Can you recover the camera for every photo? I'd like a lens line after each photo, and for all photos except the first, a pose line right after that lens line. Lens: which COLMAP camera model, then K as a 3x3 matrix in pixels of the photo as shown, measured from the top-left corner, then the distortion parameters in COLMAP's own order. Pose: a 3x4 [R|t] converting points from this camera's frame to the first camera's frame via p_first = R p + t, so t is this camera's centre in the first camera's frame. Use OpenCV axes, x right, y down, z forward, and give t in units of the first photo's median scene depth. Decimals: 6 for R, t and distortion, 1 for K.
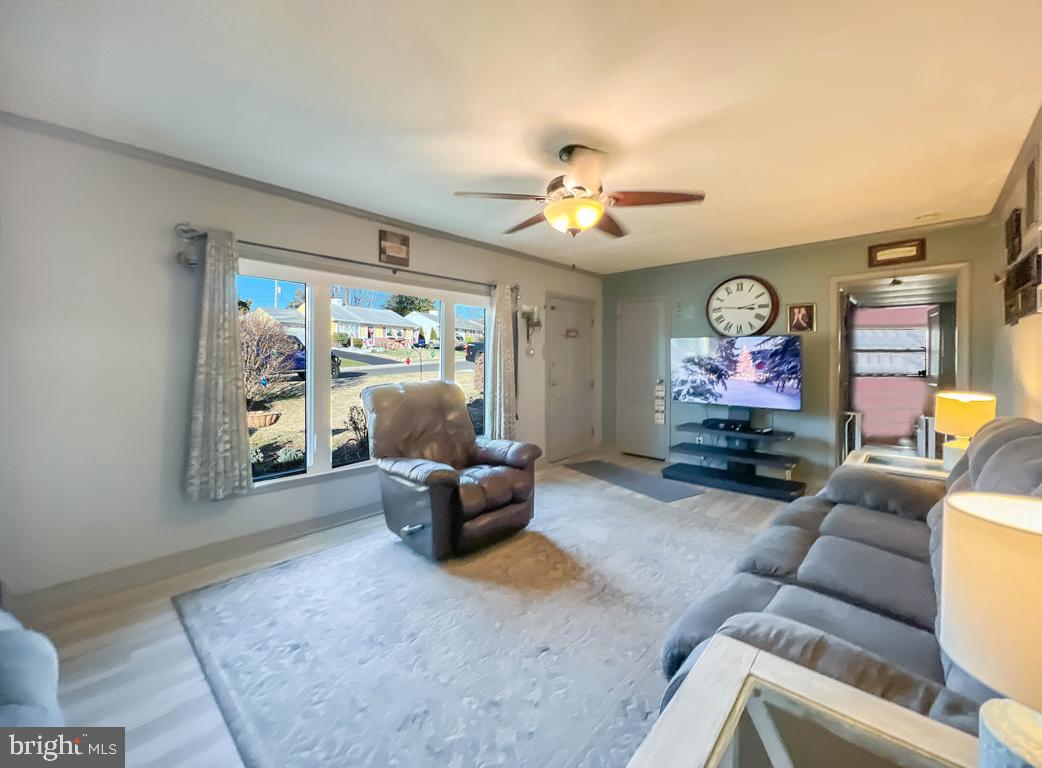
lens RADIAL K [[421.3, 0, 538.1], [0, 421.3, 359.8], [0, 0, 1]] dist [-0.000196, -0.000050]
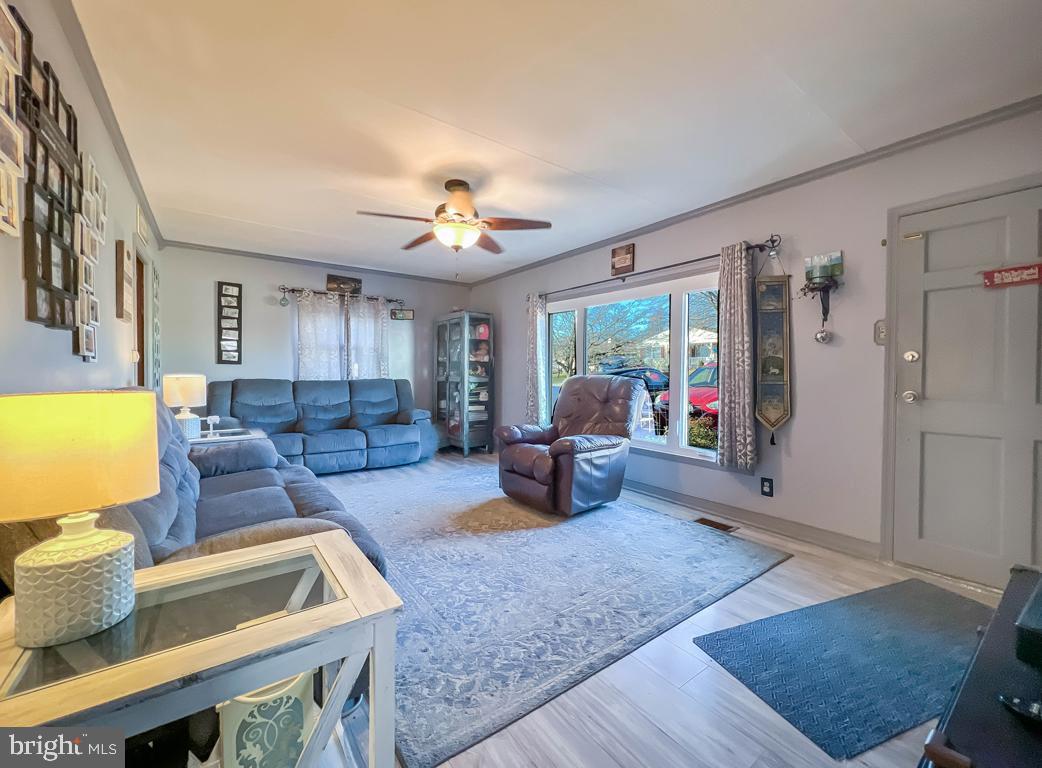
lens RADIAL K [[419.4, 0, 508.0], [0, 419.4, 381.6], [0, 0, 1]] dist [-0.000547, -0.000127]
pose [[-0.223045, 0.019565, -0.974612, 0.818265], [-0.008064, 0.999727, 0.021915, 0.042550], [0.974775, 0.012747, -0.222827, 0.923400]]
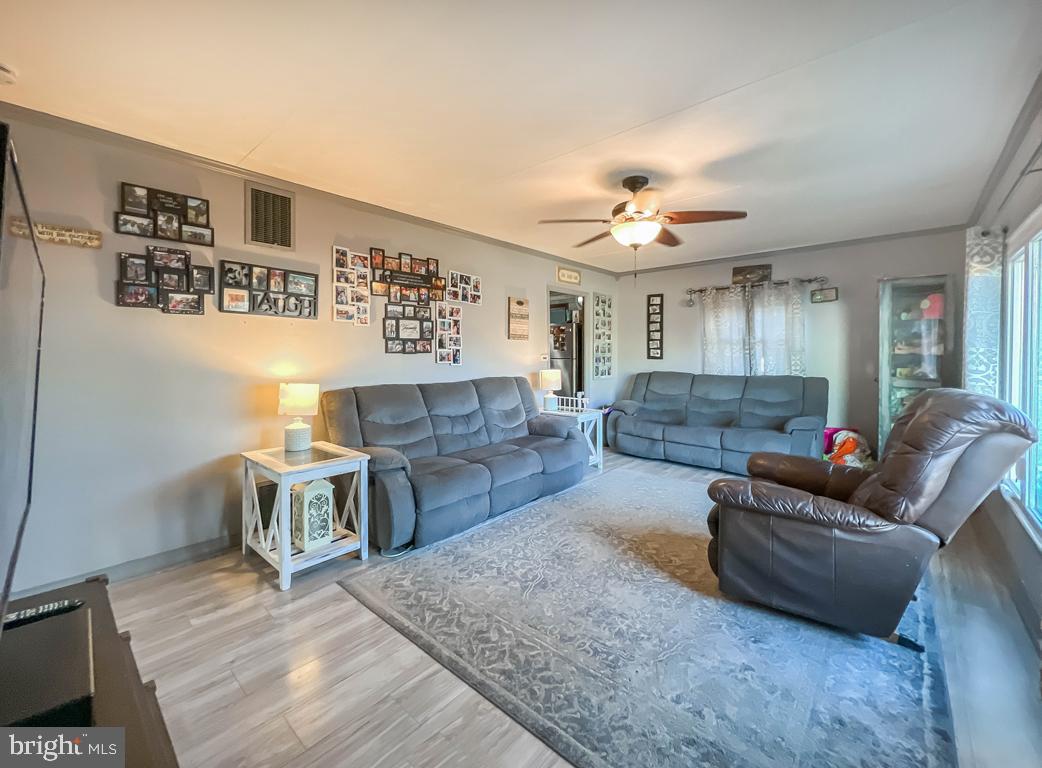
lens RADIAL K [[426.7, 0, 536.1], [0, 426.7, 358.8], [0, 0, 1]] dist [-0.001415, -0.000185]
pose [[-0.999785, -0.002377, -0.020586, 0.252385], [-0.002676, 0.999891, 0.014492, 0.001026], [0.020550, 0.014544, -0.999683, 1.427186]]
